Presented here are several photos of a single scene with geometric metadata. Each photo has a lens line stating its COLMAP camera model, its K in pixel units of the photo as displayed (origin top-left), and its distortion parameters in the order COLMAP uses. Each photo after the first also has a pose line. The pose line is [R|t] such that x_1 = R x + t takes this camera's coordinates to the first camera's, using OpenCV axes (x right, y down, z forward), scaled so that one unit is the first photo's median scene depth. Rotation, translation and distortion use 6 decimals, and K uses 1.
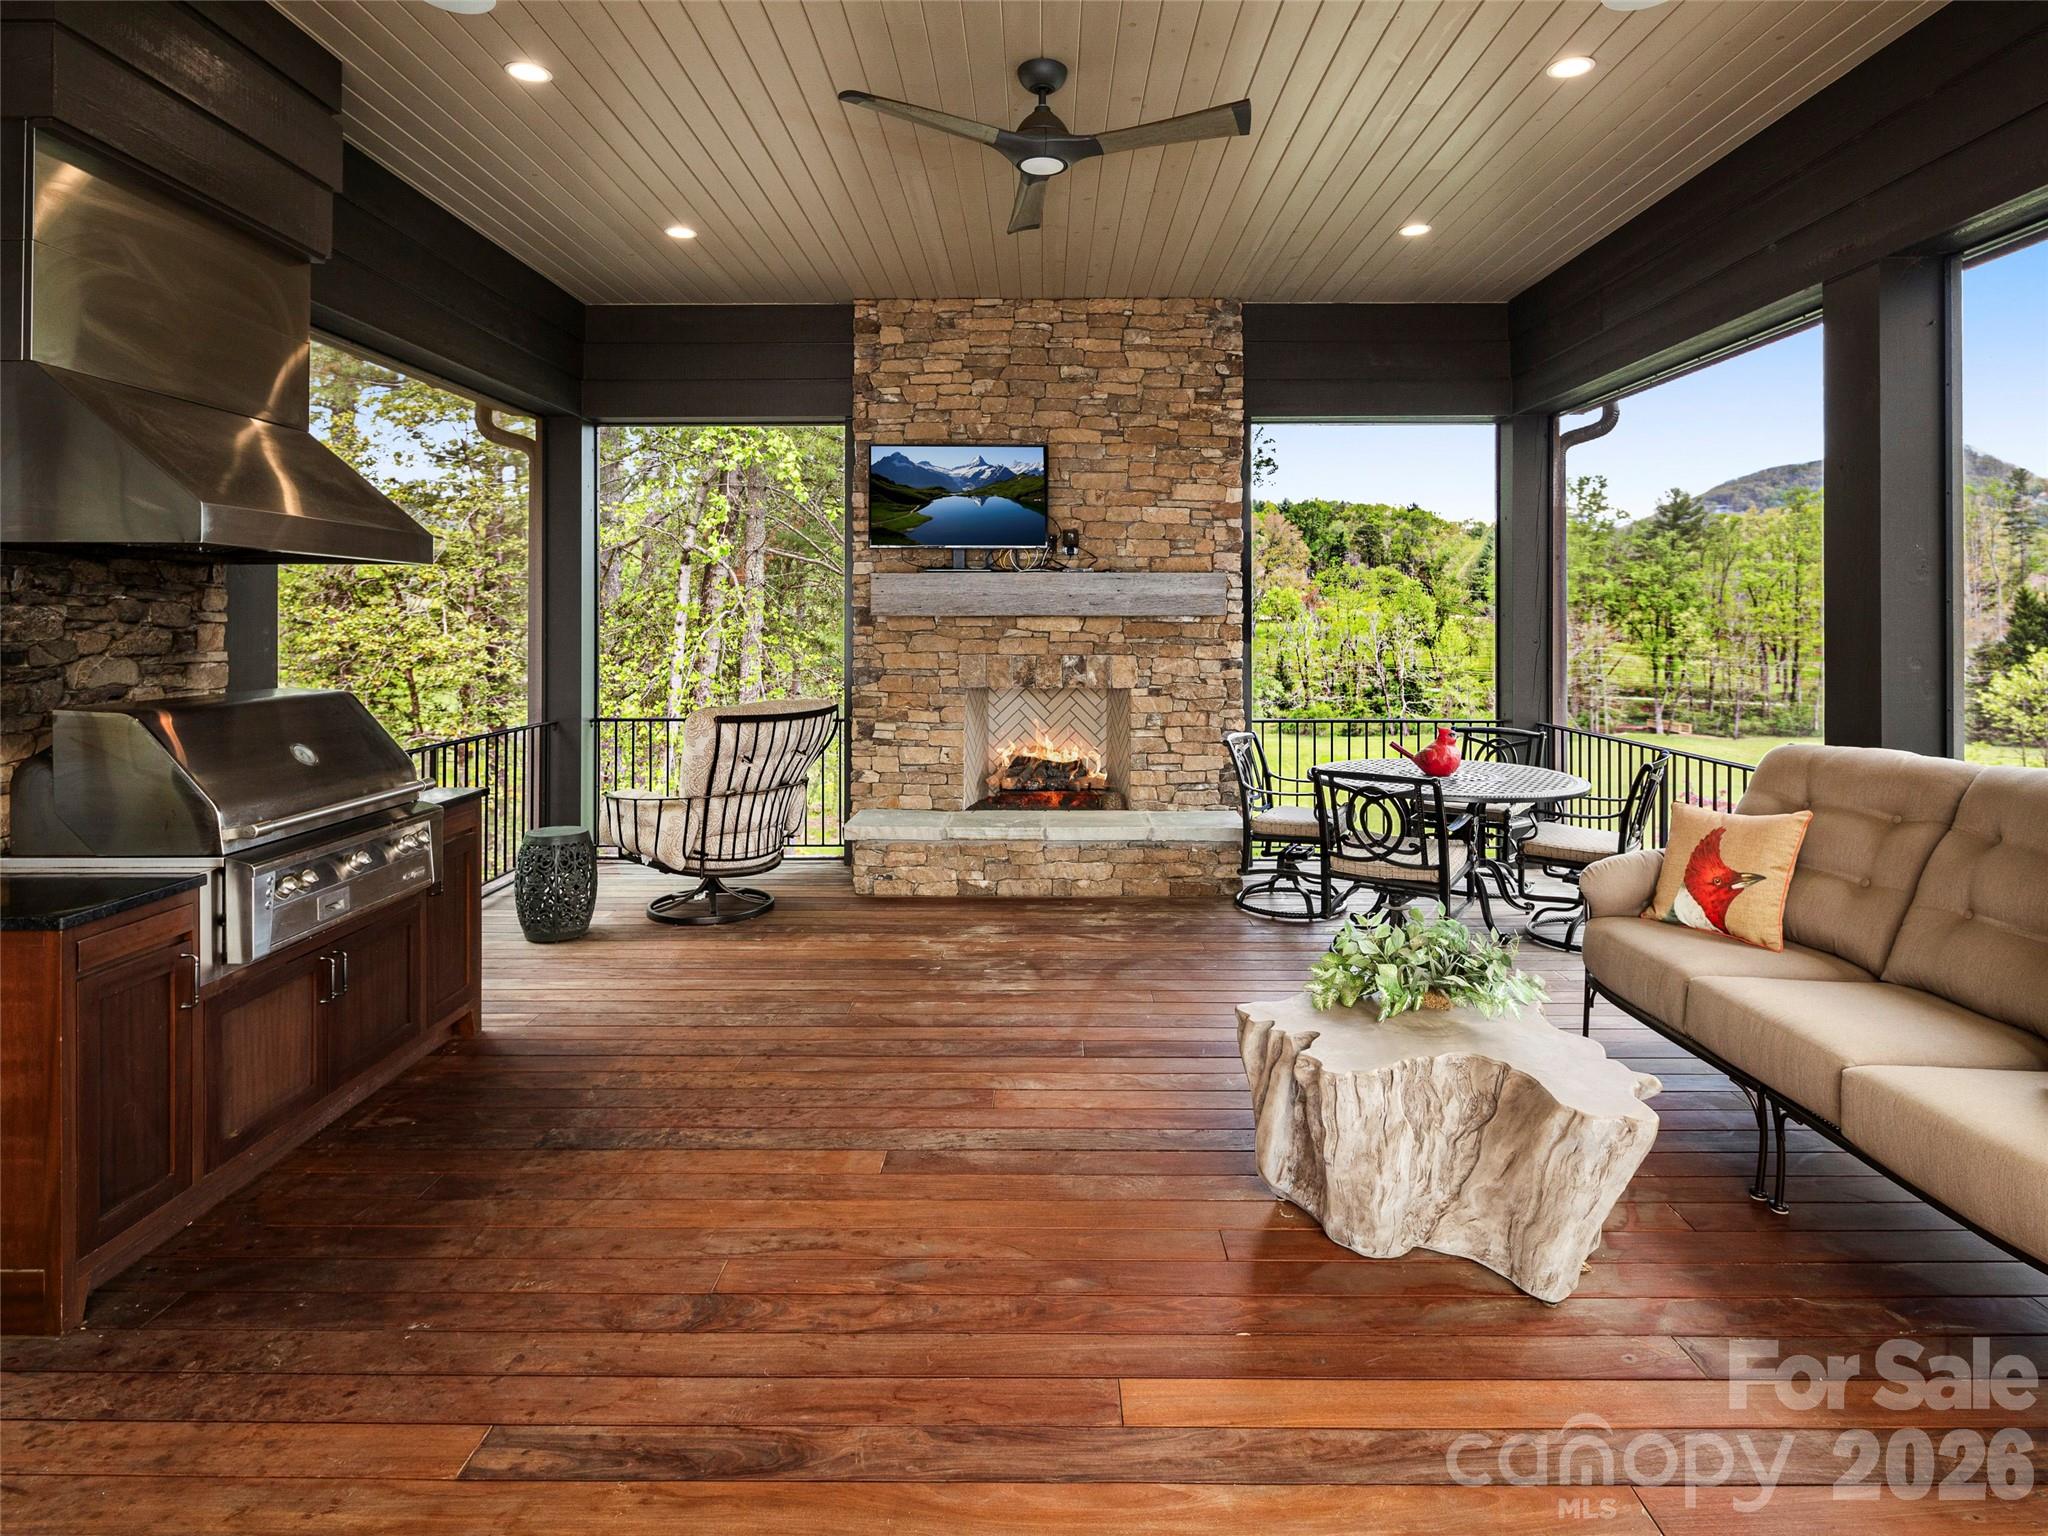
lens RADIAL K [[1144.8, 0, 1033.5], [0, 1144.8, 617.7], [0, 0, 1]] dist [0.013050, -0.001086]
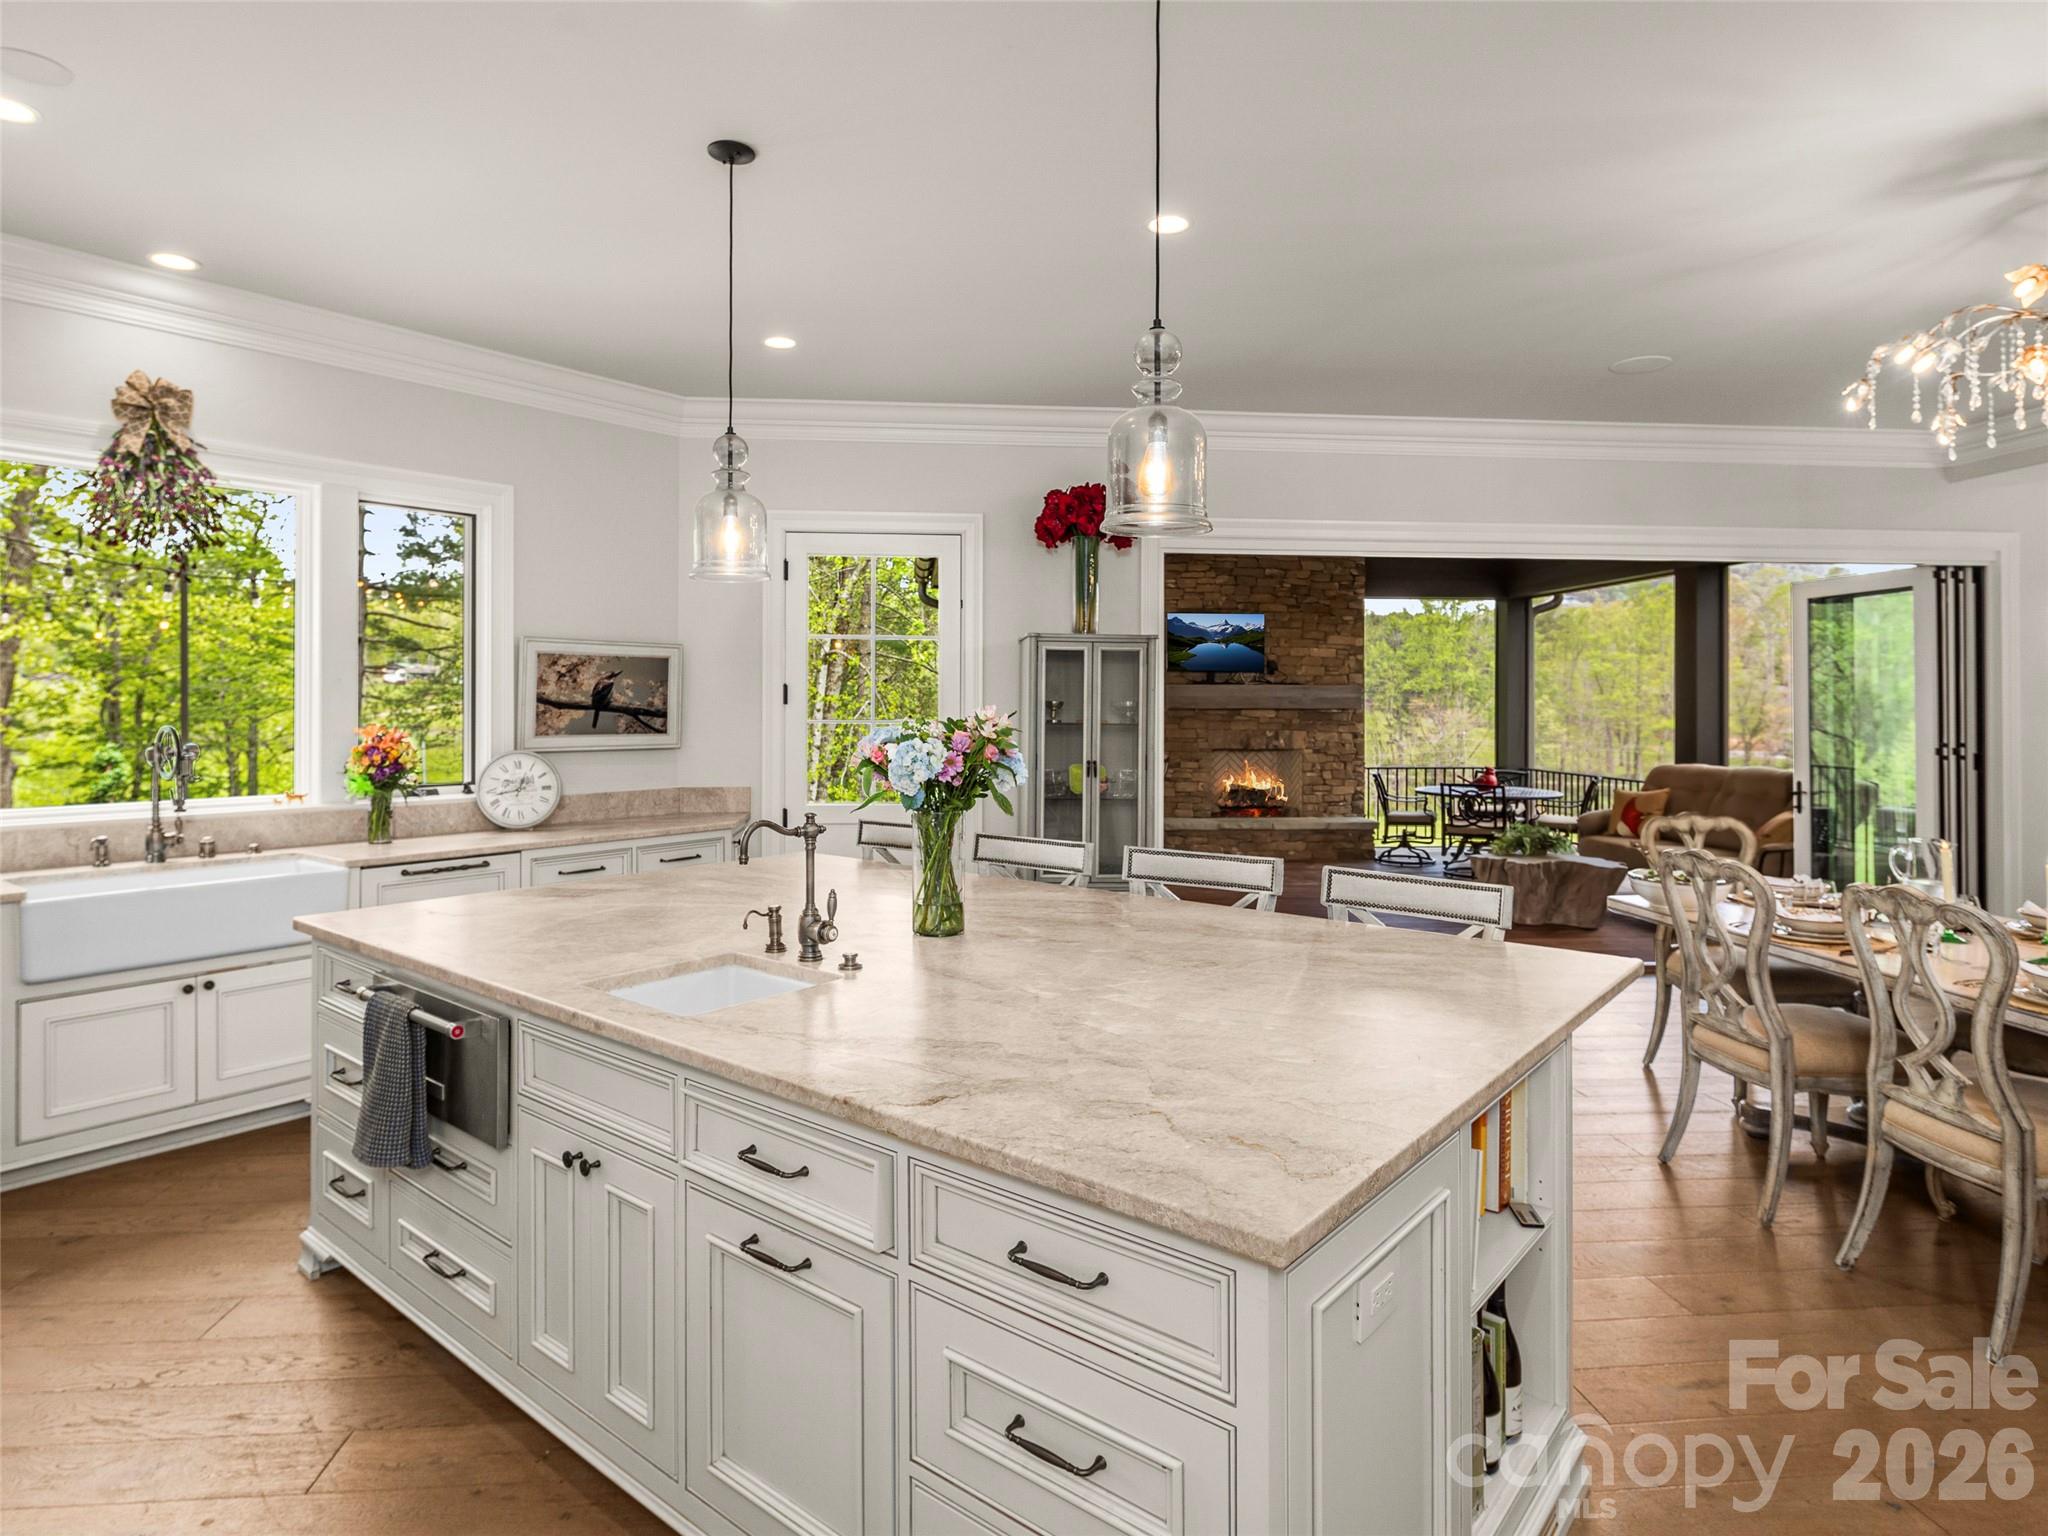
lens RADIAL K [[1144.8, 0, 991.8], [0, 1144.8, 706.1], [0, 0, 1]] dist [0.013050, -0.001086]
pose [[0.997259, 0.001817, 0.073969, -0.533487], [-0.002029, 0.999994, 0.002796, -0.009451], [-0.073963, -0.002938, 0.997257, -0.753030]]
